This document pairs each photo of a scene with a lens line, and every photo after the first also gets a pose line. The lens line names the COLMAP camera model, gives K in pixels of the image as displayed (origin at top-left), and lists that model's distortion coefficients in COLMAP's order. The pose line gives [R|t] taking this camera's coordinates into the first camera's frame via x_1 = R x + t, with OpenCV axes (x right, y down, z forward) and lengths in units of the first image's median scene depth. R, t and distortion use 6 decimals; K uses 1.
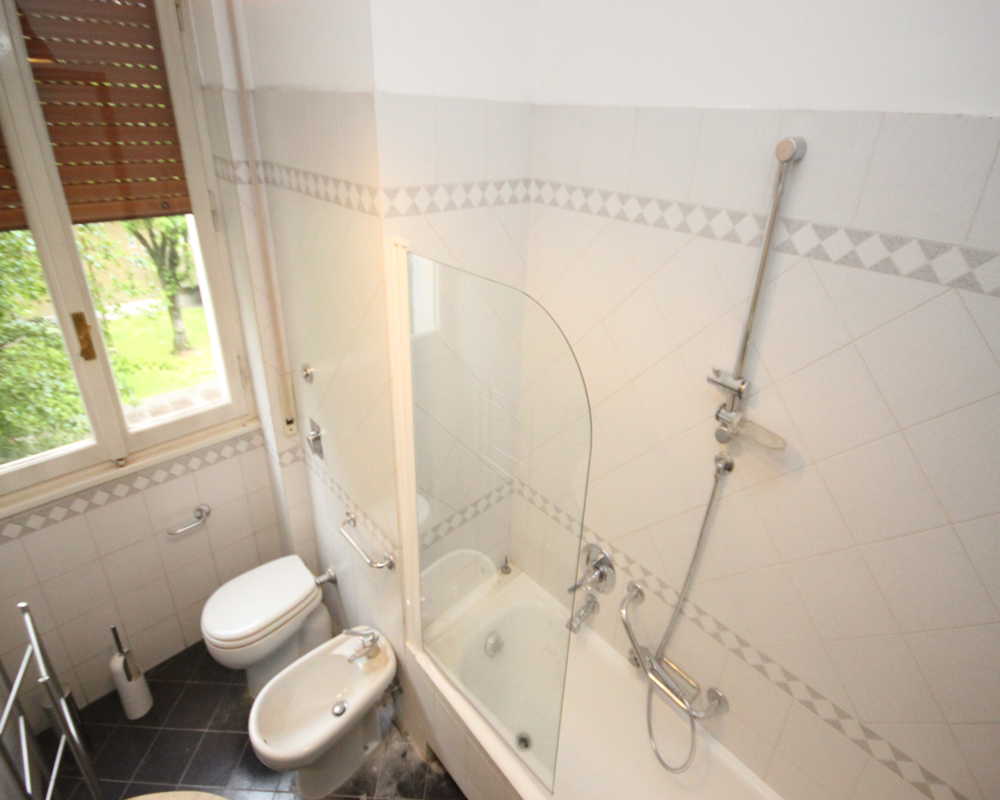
lens RADIAL K [[463.3, 0, 491.3], [0, 463.3, 398.8], [0, 0, 1]] dist [-0.004494, 0.001000]
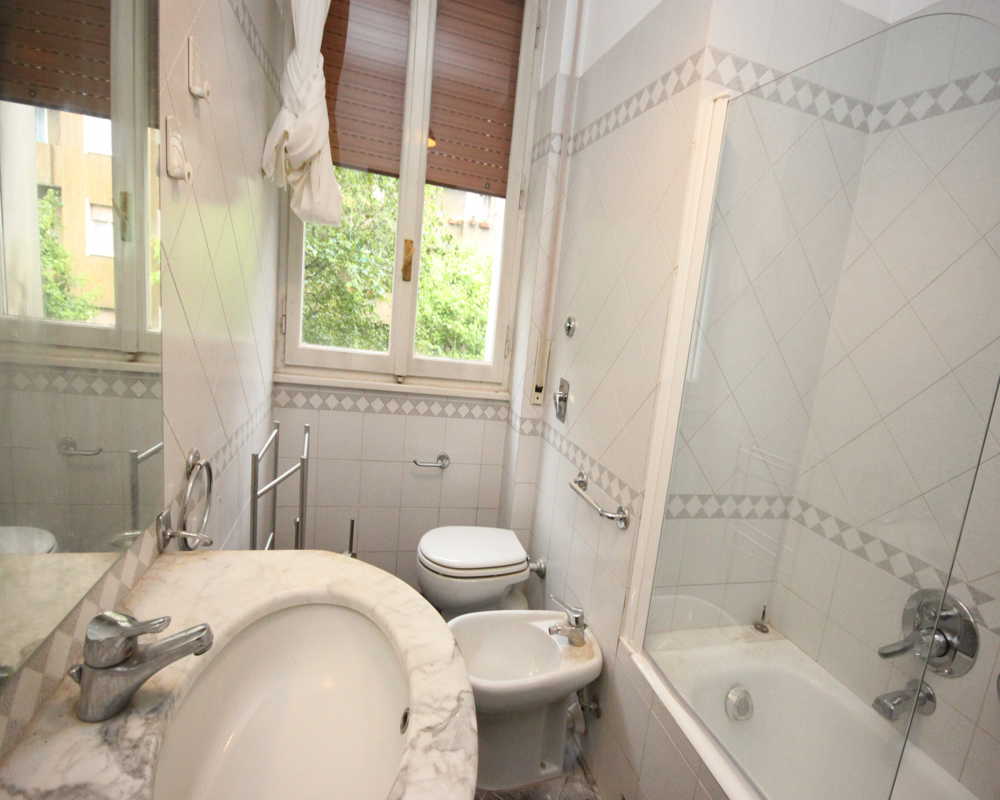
lens RADIAL K [[463.3, 0, 505.1], [0, 463.3, 404.1], [0, 0, 1]] dist [-0.004494, 0.001000]
pose [[0.884463, 0.128250, -0.448639, -0.053606], [-0.233754, 0.953920, -0.188138, 0.321071], [0.403837, 0.271272, 0.873686, 0.120527]]
